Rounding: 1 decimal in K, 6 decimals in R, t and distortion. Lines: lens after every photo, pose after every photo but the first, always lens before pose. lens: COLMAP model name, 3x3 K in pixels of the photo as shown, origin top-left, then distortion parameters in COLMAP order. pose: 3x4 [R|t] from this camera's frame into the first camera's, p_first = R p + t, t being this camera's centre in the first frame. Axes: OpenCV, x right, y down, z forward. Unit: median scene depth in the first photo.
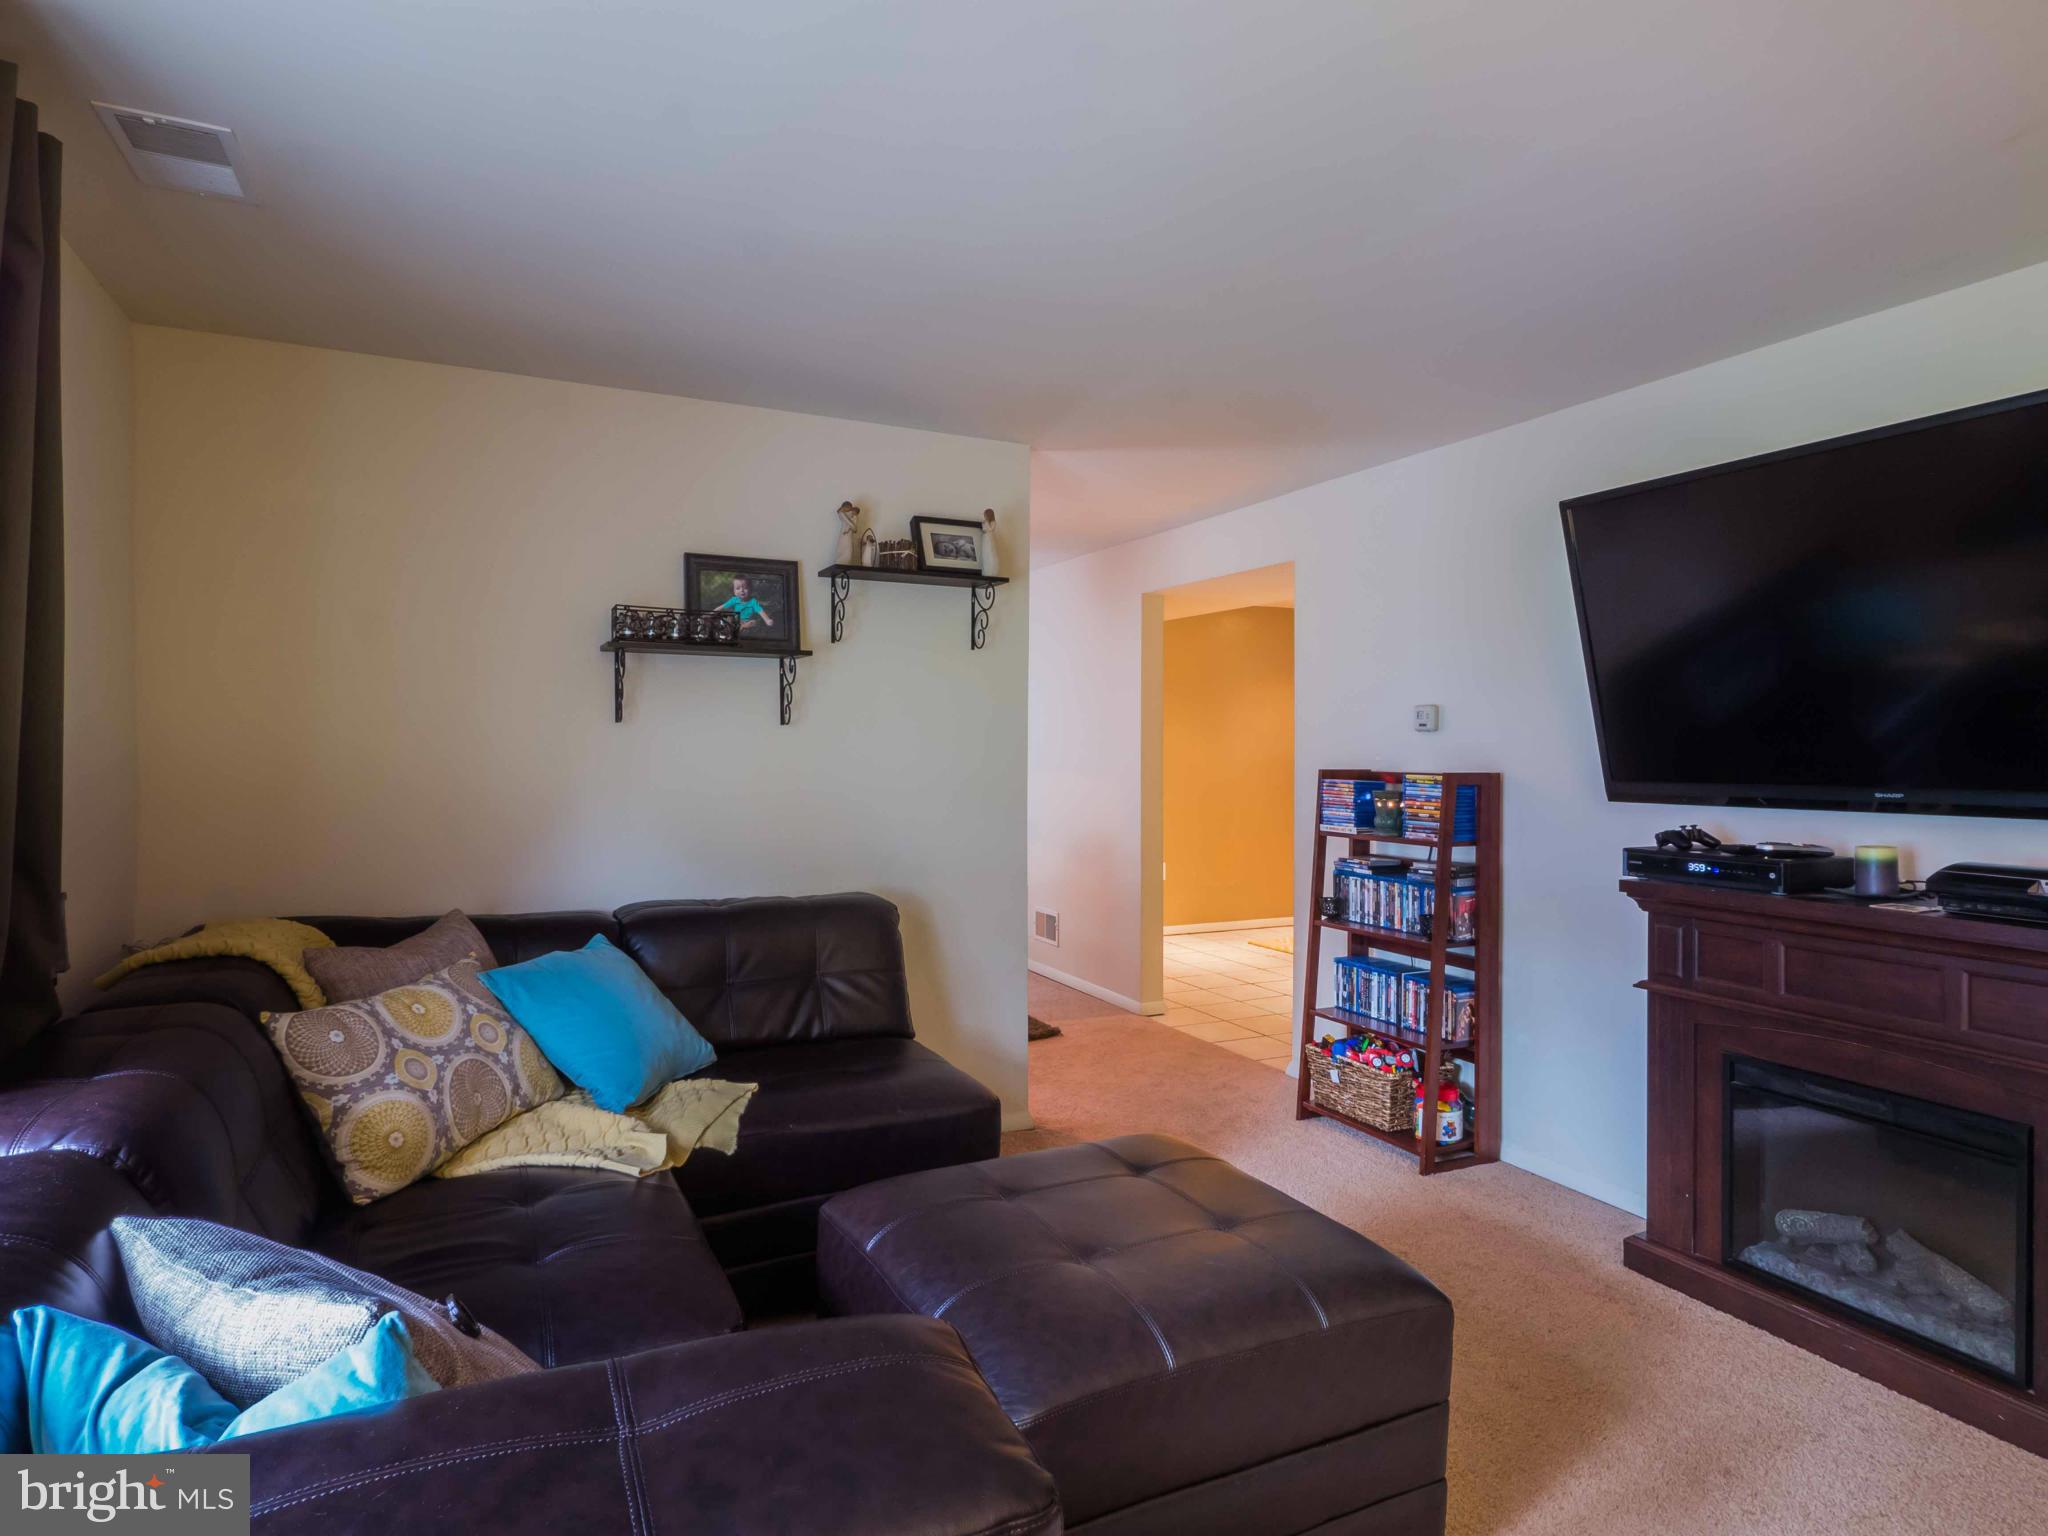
lens RADIAL K [[1160.7, 0, 1017.2], [0, 1160.7, 741.1], [0, 0, 1]] dist [0.050181, -0.000071]
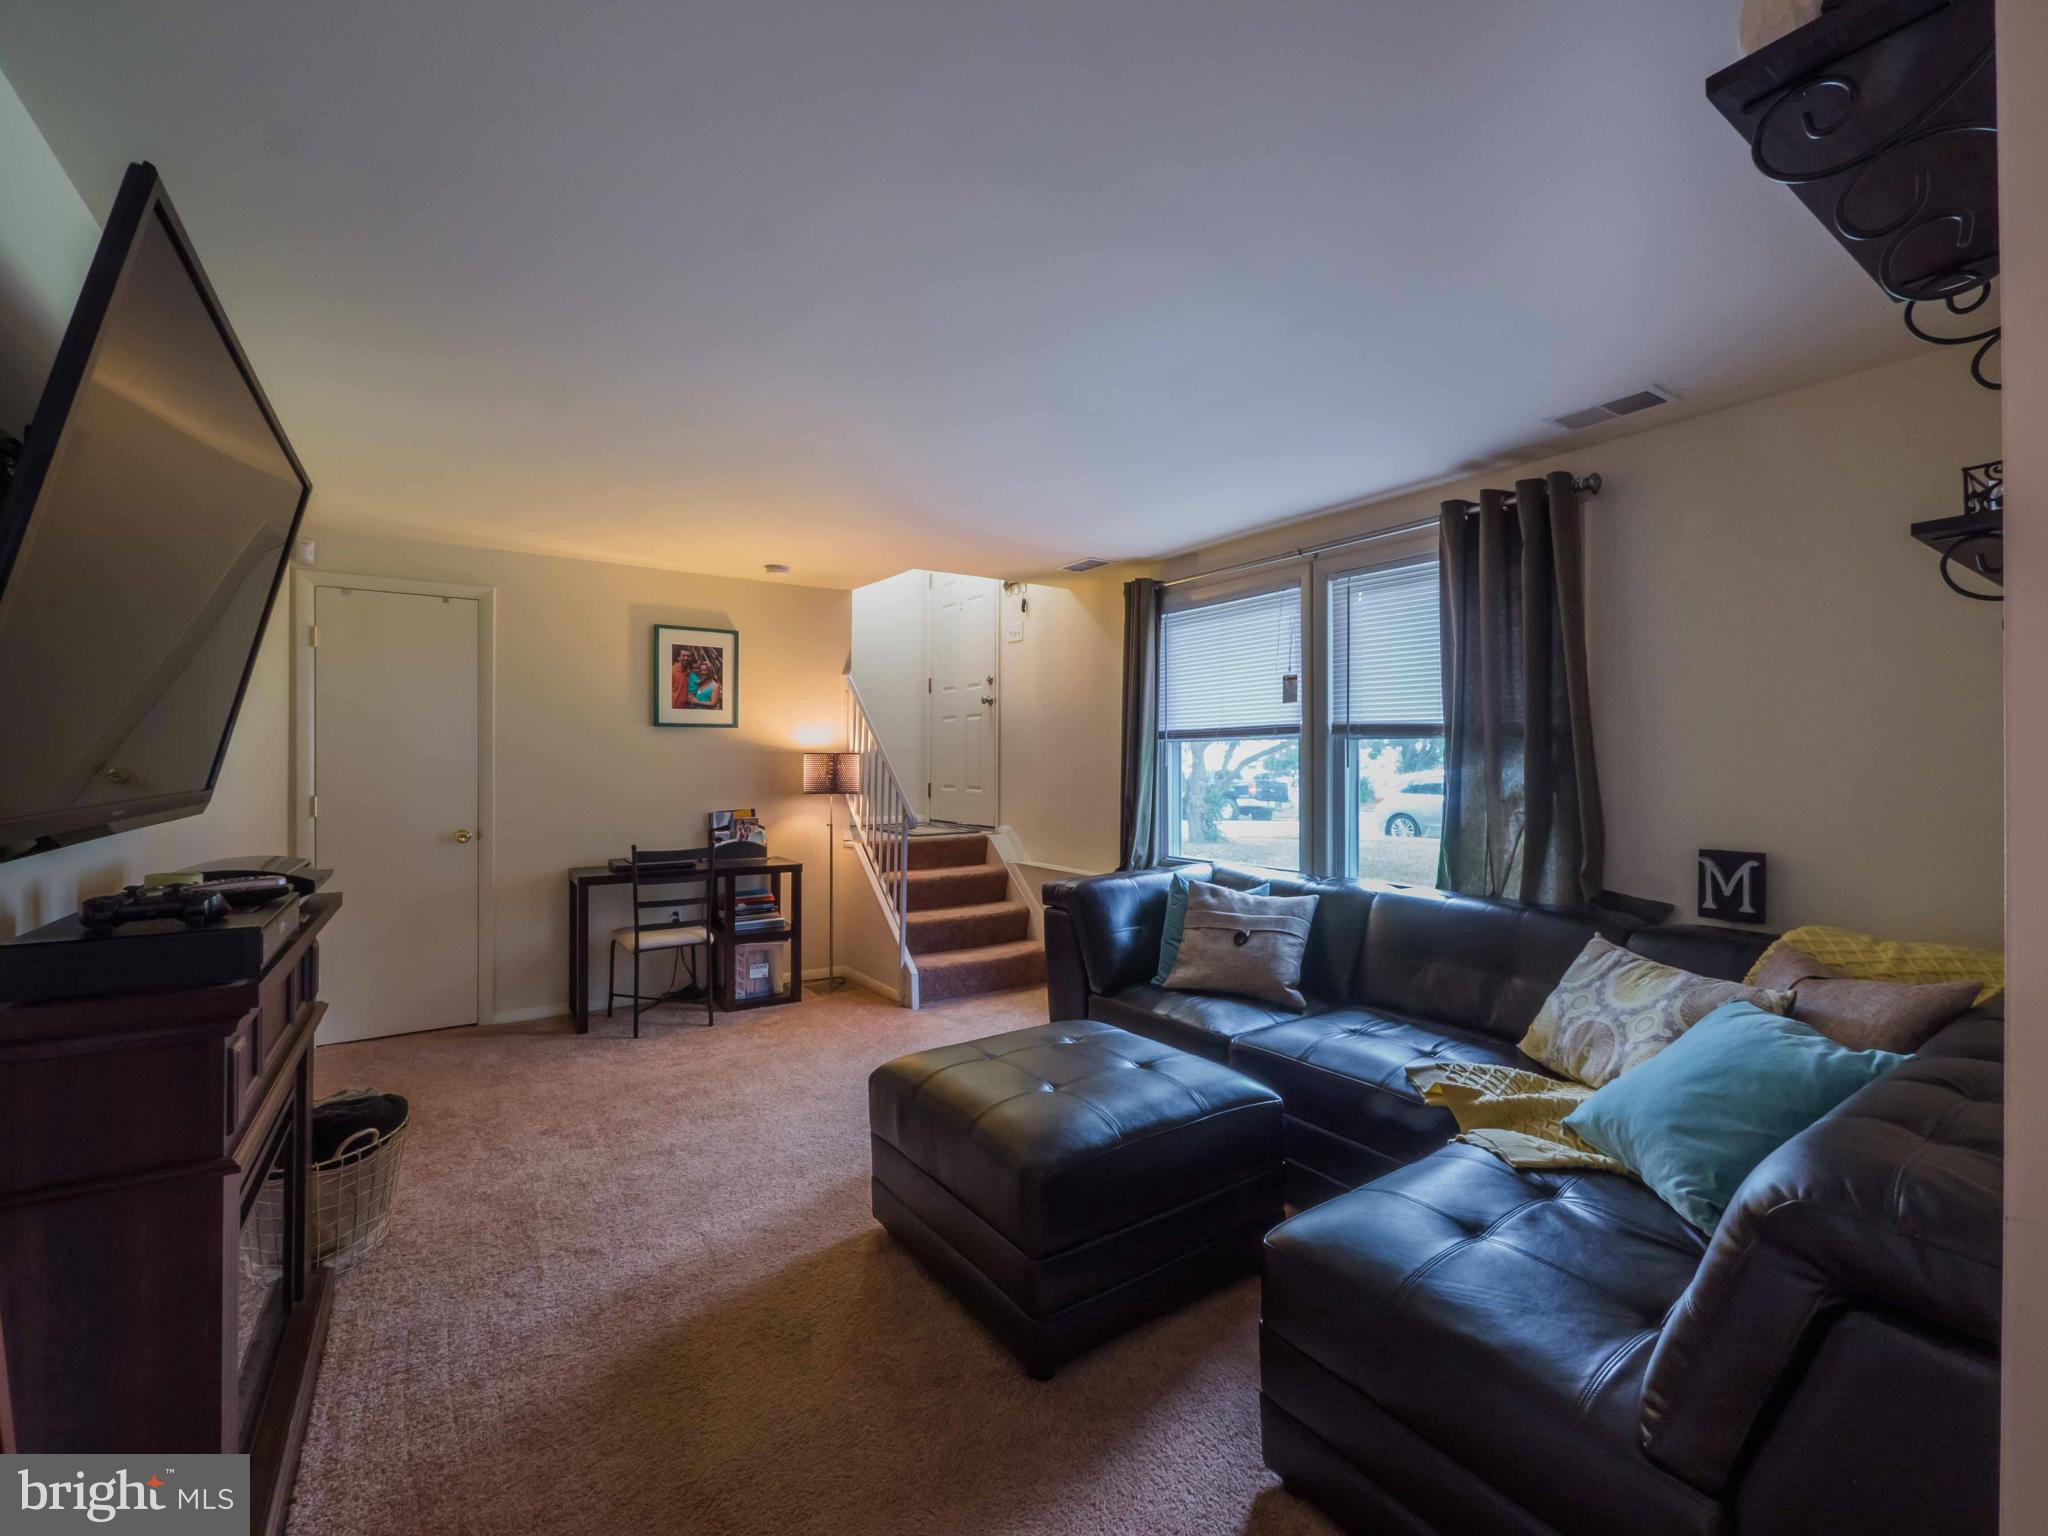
lens RADIAL K [[878.8, 0, 1004.6], [0, 878.8, 760.3], [0, 0, 1]] dist [-0.000081, -0.000026]
pose [[-0.990760, -0.007348, -0.135425, 0.179461], [-0.006404, 0.999952, -0.007406, 0.008945], [0.135473, -0.006471, -0.990760, 1.238197]]
